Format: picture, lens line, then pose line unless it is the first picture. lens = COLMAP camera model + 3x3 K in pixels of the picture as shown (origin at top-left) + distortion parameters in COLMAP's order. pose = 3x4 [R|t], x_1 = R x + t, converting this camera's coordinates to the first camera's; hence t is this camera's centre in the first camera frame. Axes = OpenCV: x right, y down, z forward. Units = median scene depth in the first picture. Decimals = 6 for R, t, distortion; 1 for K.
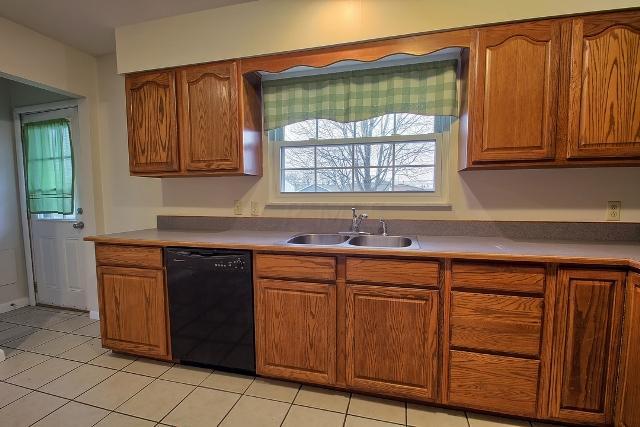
lens RADIAL K [[298.2, 0, 325.0], [0, 298.2, 219.3], [0, 0, 1]] dist [0.012176, -0.014823]
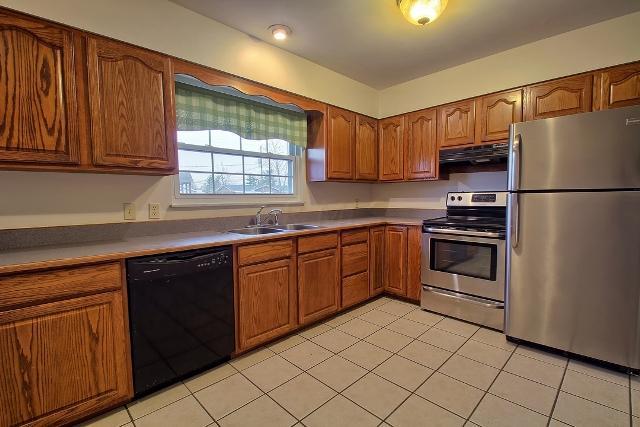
lens RADIAL K [[298.2, 0, 322.9], [0, 298.2, 217.7], [0, 0, 1]] dist [0.012176, -0.014823]
pose [[0.503100, -0.062944, 0.861933, -0.922988], [0.075560, 0.996729, 0.028684, -0.004420], [-0.860919, 0.050697, 0.506210, 0.109394]]
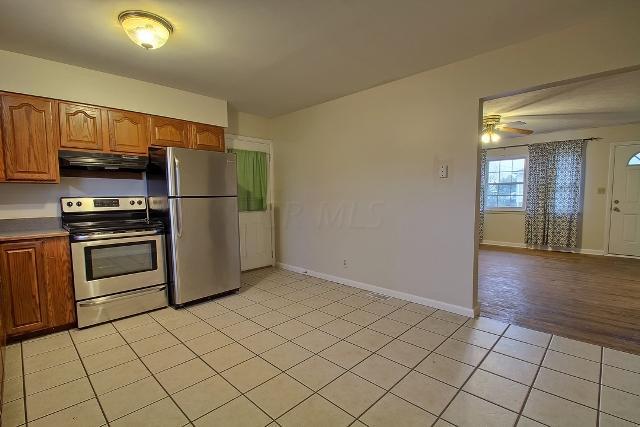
lens RADIAL K [[298.2, 0, 322.0], [0, 298.2, 220.1], [0, 0, 1]] dist [0.012176, -0.014823]
pose [[-0.876281, -0.023367, 0.481234, -0.980303], [0.053302, 0.987990, 0.145031, -0.079720], [-0.478844, 0.152739, -0.864511, 1.019497]]
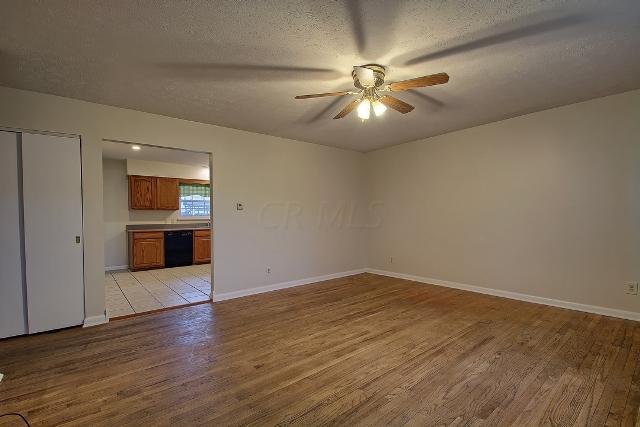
lens RADIAL K [[298.2, 0, 324.9], [0, 298.2, 216.8], [0, 0, 1]] dist [0.012176, -0.014823]
pose [[0.576836, -0.003541, 0.816852, -2.194860], [0.073198, 0.996192, -0.047372, 0.214270], [-0.813573, 0.087118, 0.574899, -2.418615]]
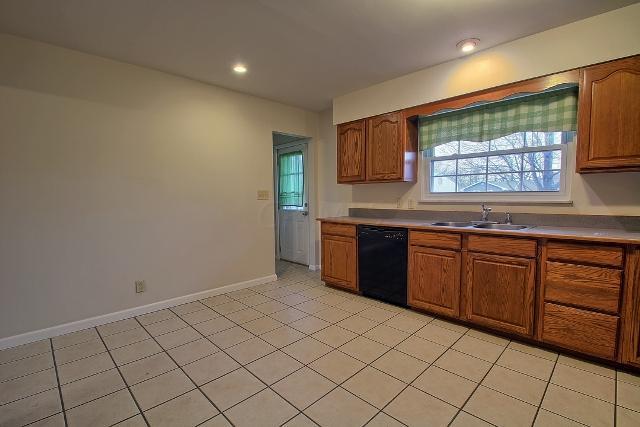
lens RADIAL K [[298.2, 0, 321.7], [0, 298.2, 218.6], [0, 0, 1]] dist [0.012176, -0.014823]
pose [[0.860601, 0.034723, -0.508094, 0.162403], [-0.035421, 0.999338, 0.008299, 0.046790], [0.508046, 0.010855, 0.861261, -0.585024]]
